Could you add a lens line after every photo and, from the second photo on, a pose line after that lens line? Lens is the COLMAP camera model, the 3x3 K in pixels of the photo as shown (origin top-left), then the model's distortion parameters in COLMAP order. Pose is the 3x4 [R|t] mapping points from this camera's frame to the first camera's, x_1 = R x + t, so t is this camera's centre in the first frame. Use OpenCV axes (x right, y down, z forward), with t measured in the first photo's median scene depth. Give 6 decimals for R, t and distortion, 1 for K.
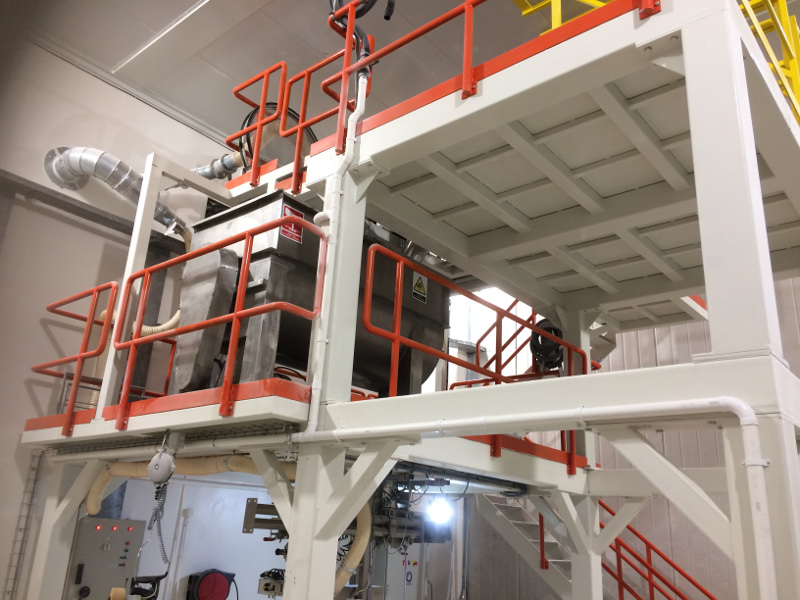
lens RADIAL K [[678.1, 0, 400.0], [0, 678.1, 300.0], [0, 0, 1]] dist [0.129937, -0.189906]
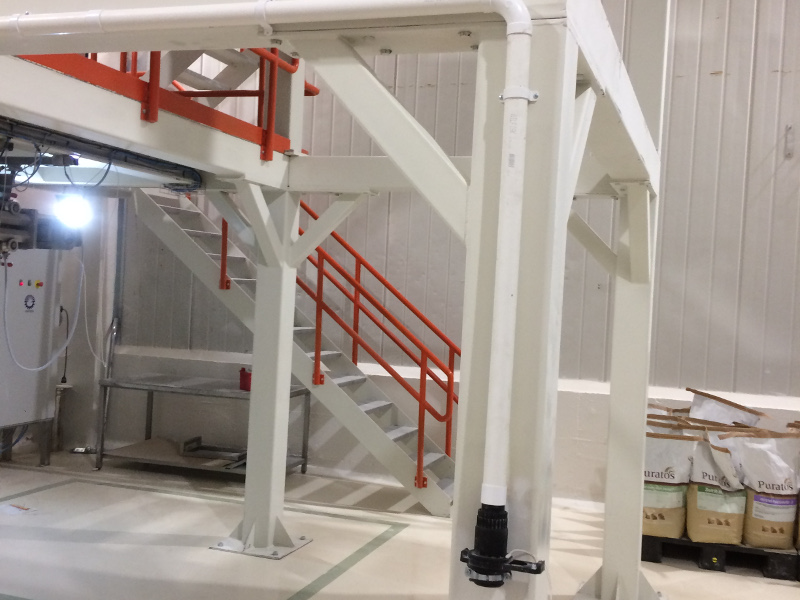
lens RADIAL K [[898.8, 0, 401.2], [0, 898.8, 285.8], [0, 0, 1]] dist [0.004035, 0.031029]
pose [[0.933104, -0.001697, 0.359601, 0.046771], [-0.122507, 0.938673, 0.322313, 0.059991], [-0.338095, -0.344805, 0.875672, 0.102813]]
